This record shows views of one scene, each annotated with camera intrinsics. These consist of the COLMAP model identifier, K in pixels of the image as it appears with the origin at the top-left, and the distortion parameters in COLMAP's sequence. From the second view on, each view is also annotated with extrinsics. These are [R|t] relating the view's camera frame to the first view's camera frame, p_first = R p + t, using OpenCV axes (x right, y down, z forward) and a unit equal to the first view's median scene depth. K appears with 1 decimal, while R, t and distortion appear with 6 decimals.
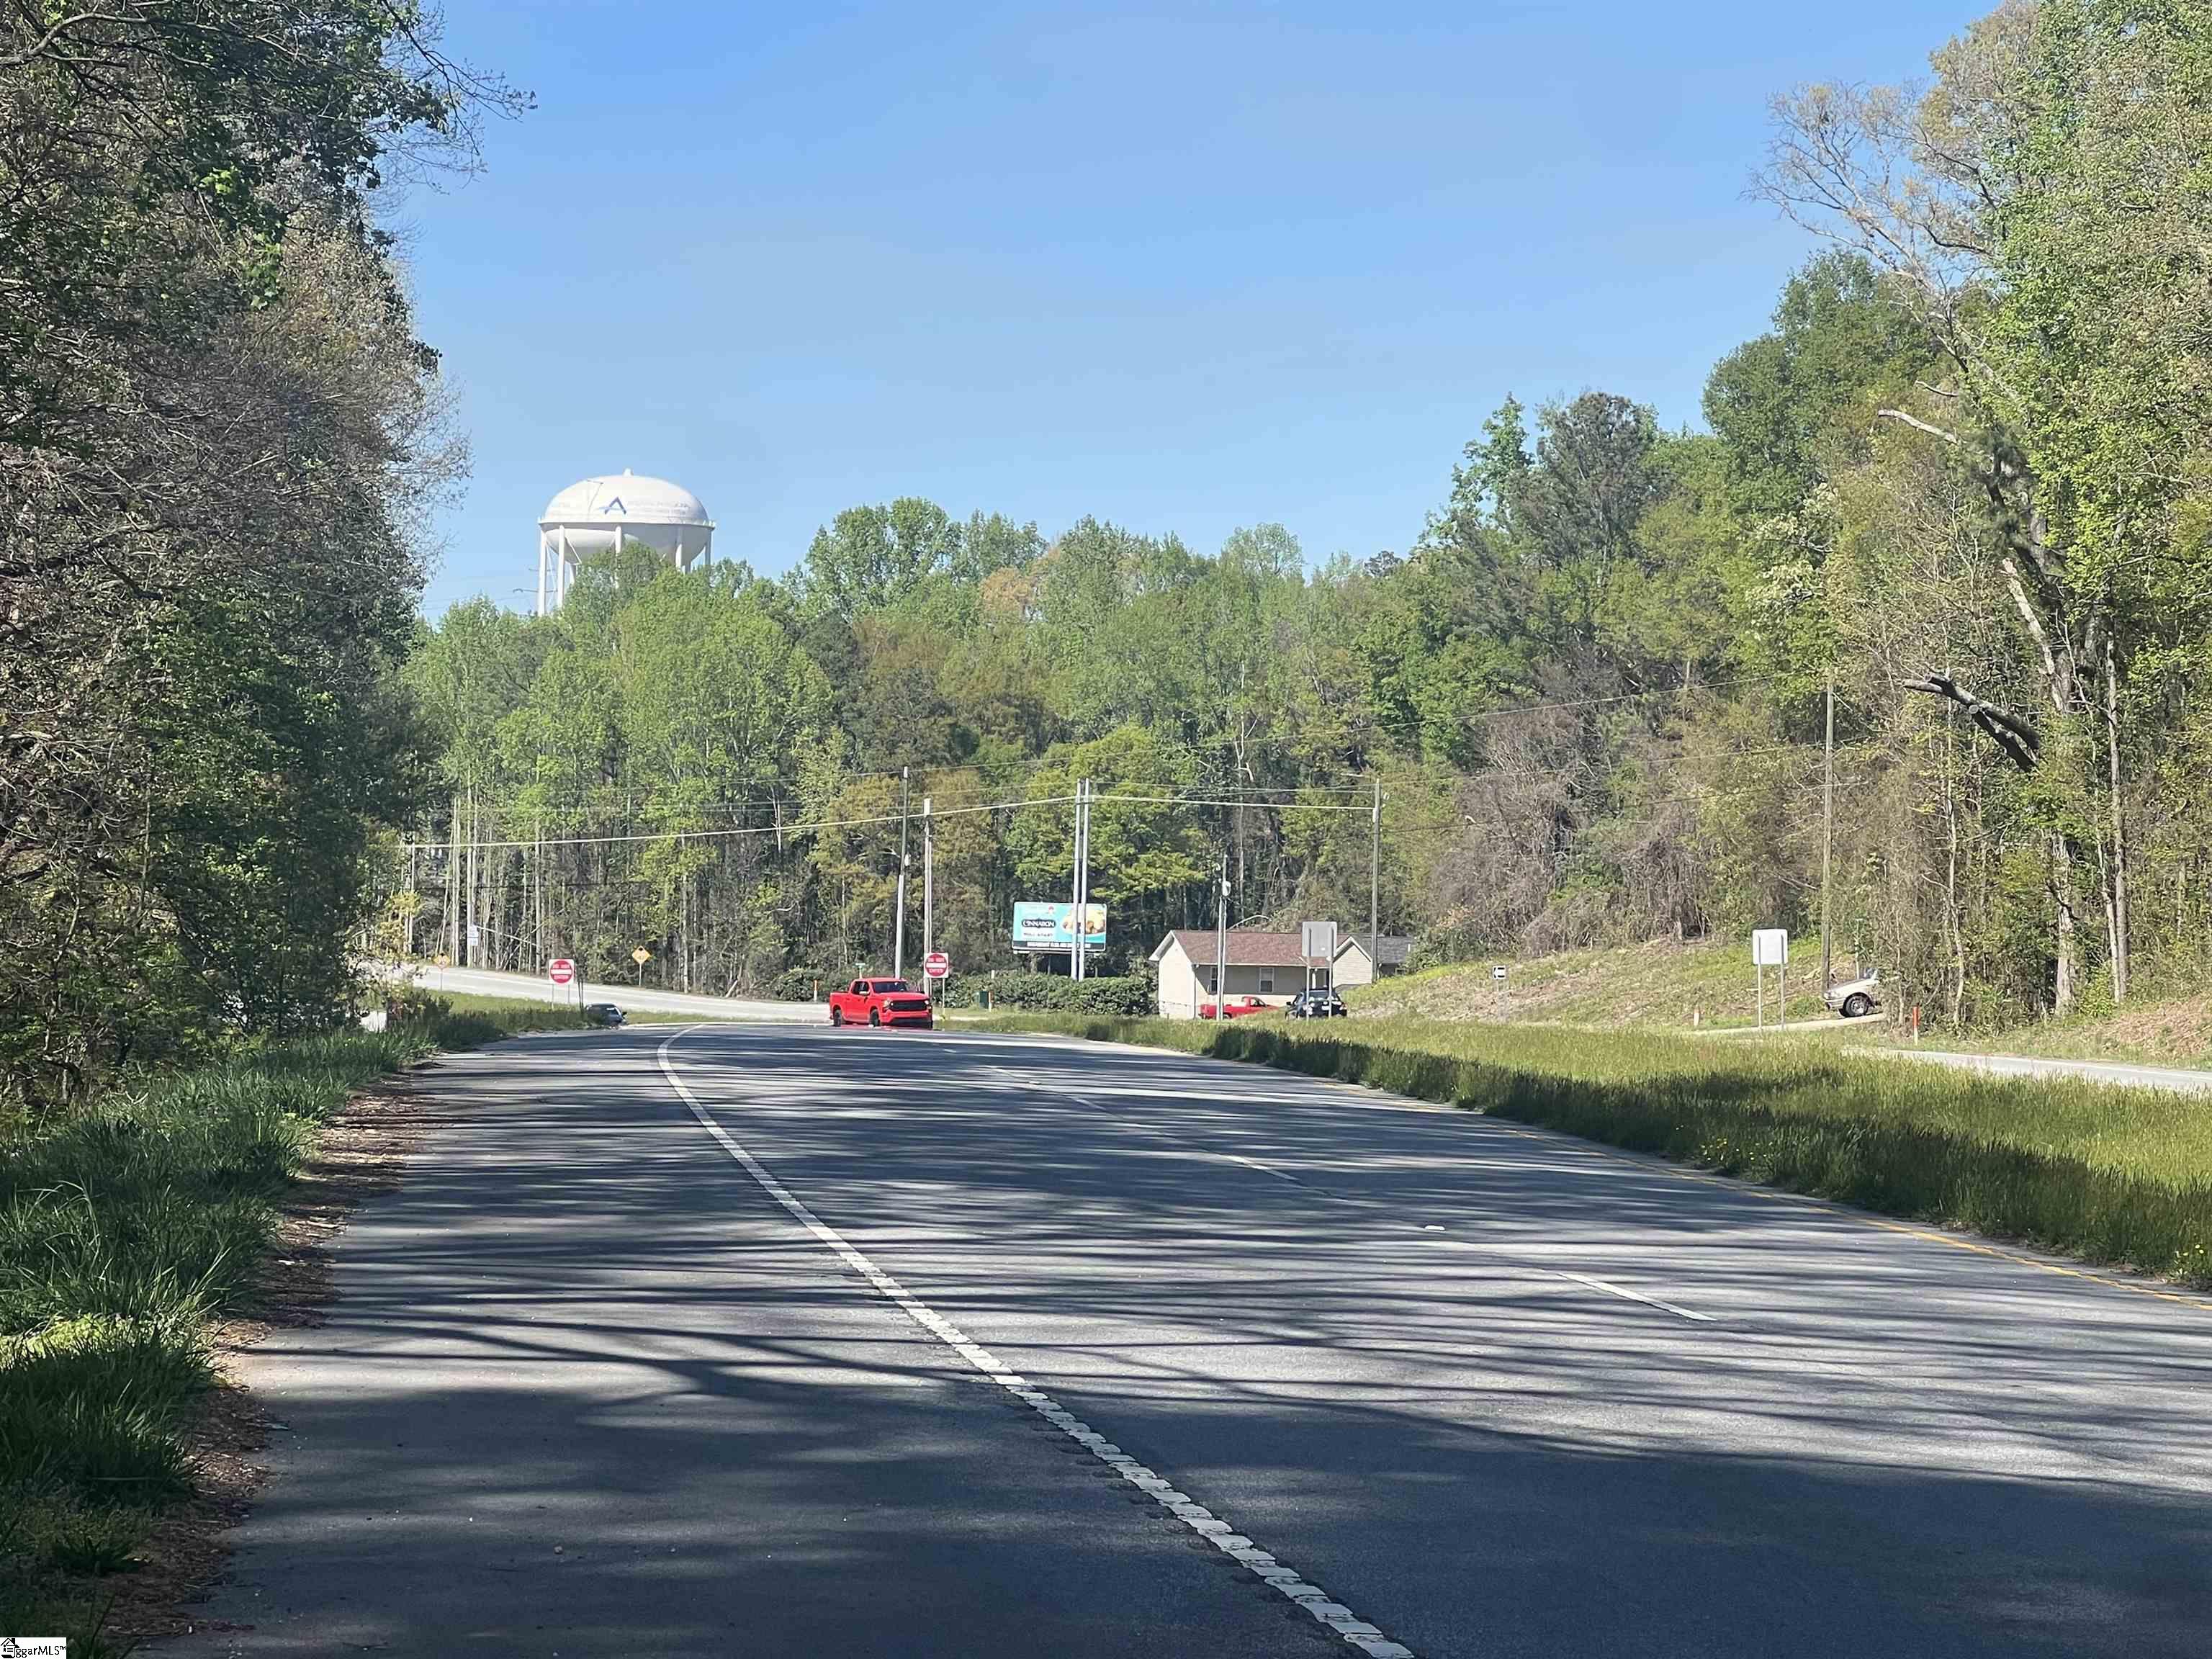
lens RADIAL K [[5794.5, 0, 1096.2], [0, 5794.5, 834.0], [0, 0, 1]] dist [-0.140171, 0.000000]
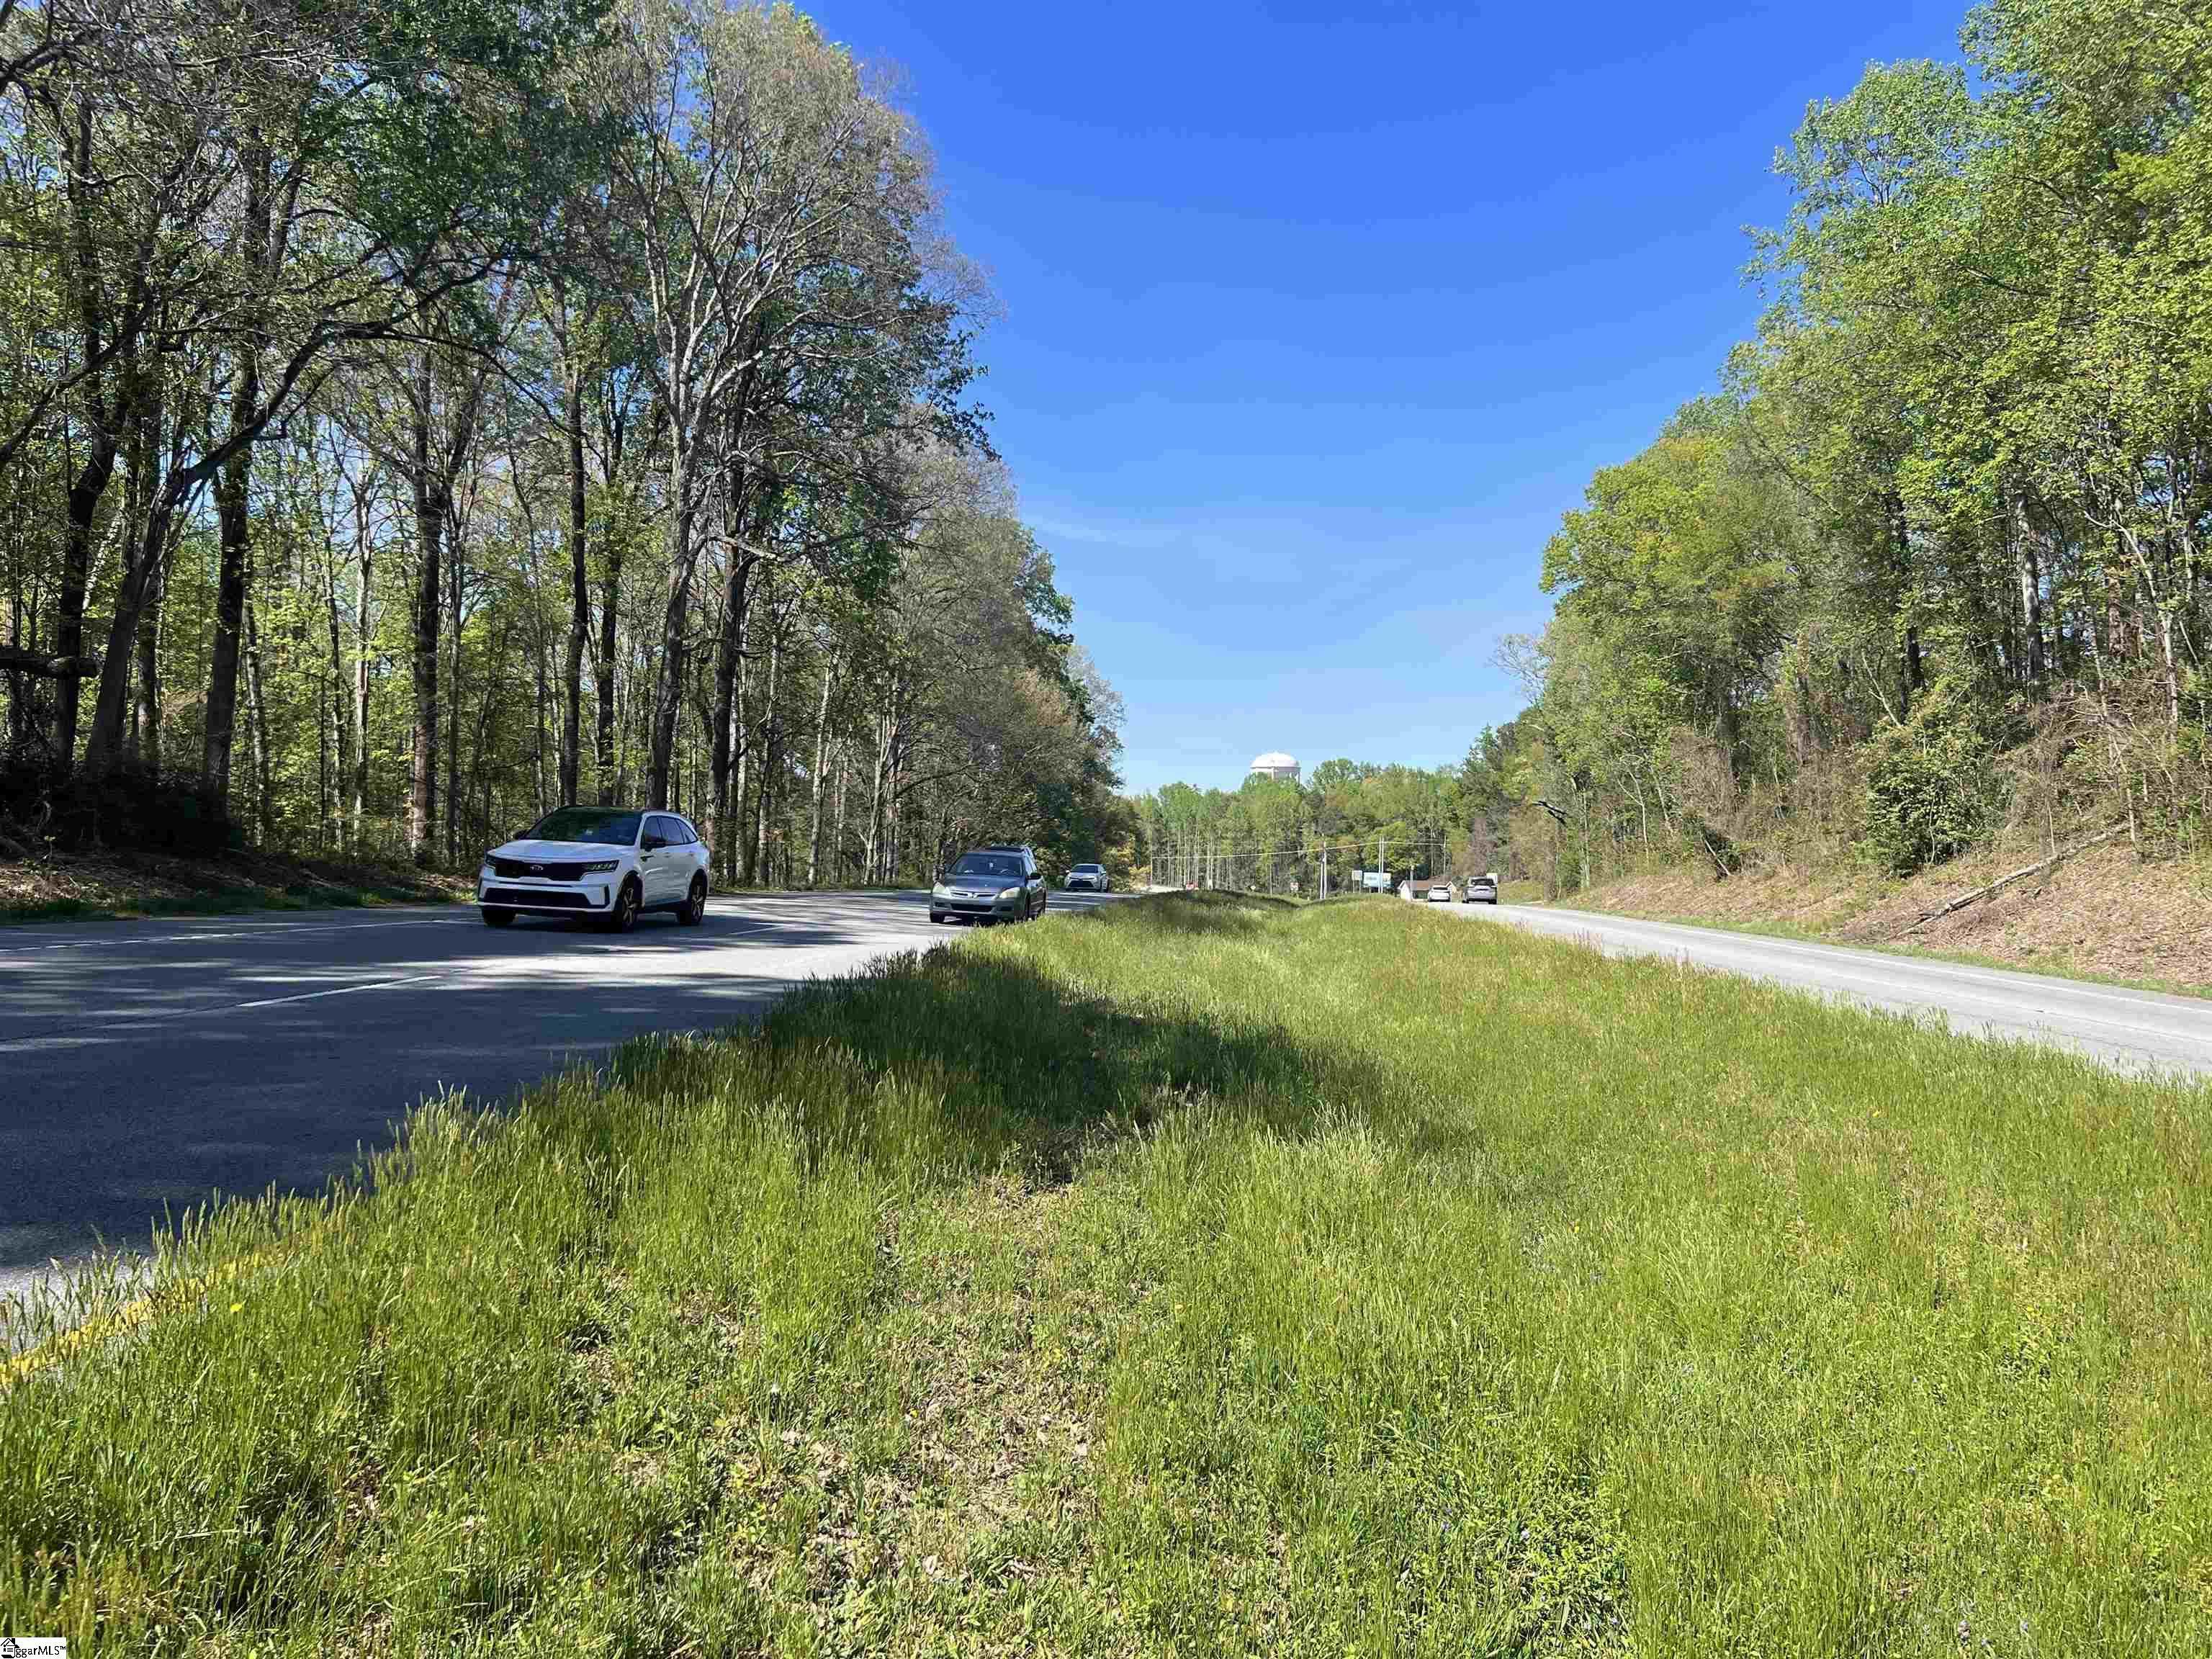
lens RADIAL K [[1668.2, 0, 1126.2], [0, 1668.2, 814.5], [0, 0, 1]] dist [0.116629, -0.003027]
pose [[0.982253, -0.010908, -0.187246, 0.038284], [0.006093, 0.999636, -0.026270, 0.002616], [0.187464, 0.024663, 0.981962, -0.021198]]
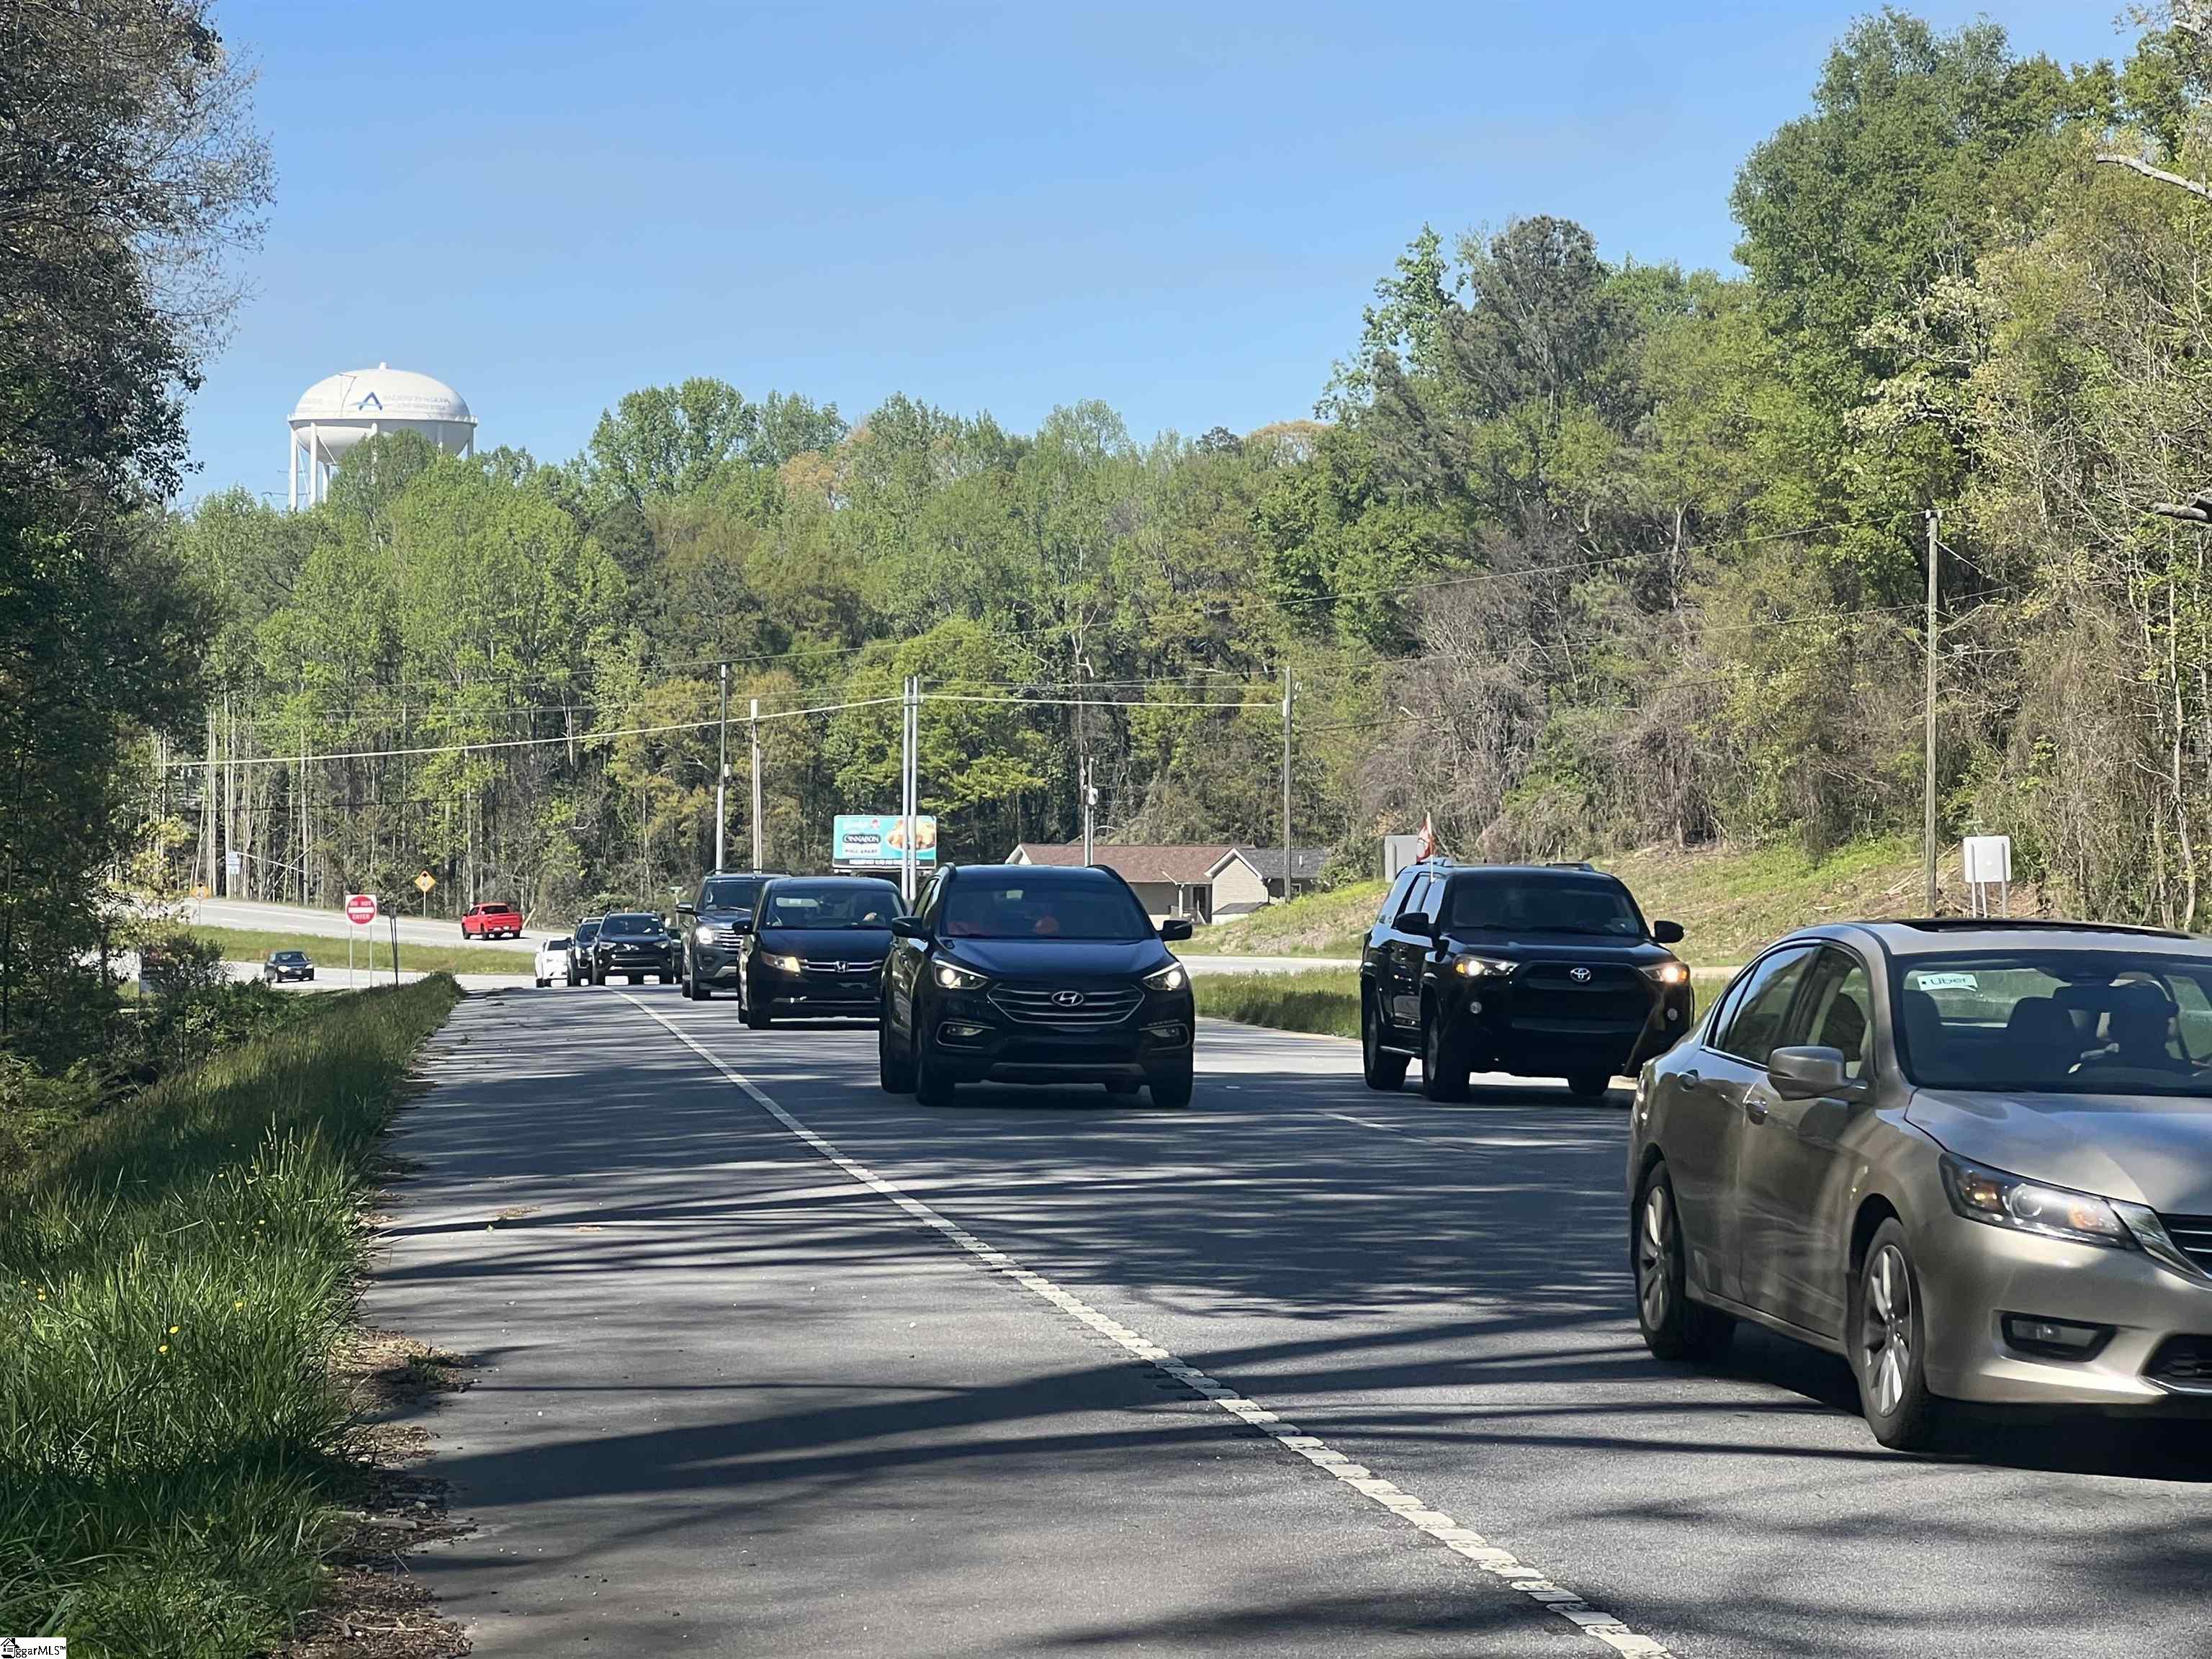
lens RADIAL K [[5794.5, 0, 1114.4], [0, 5794.5, 821.4], [0, 0, 1]] dist [-0.140171, 0.000000]
pose [[0.998782, -0.016775, 0.046403, -0.014012], [0.016148, 0.999773, 0.013865, 0.000956], [-0.046625, -0.013099, 0.998827, 0.106283]]
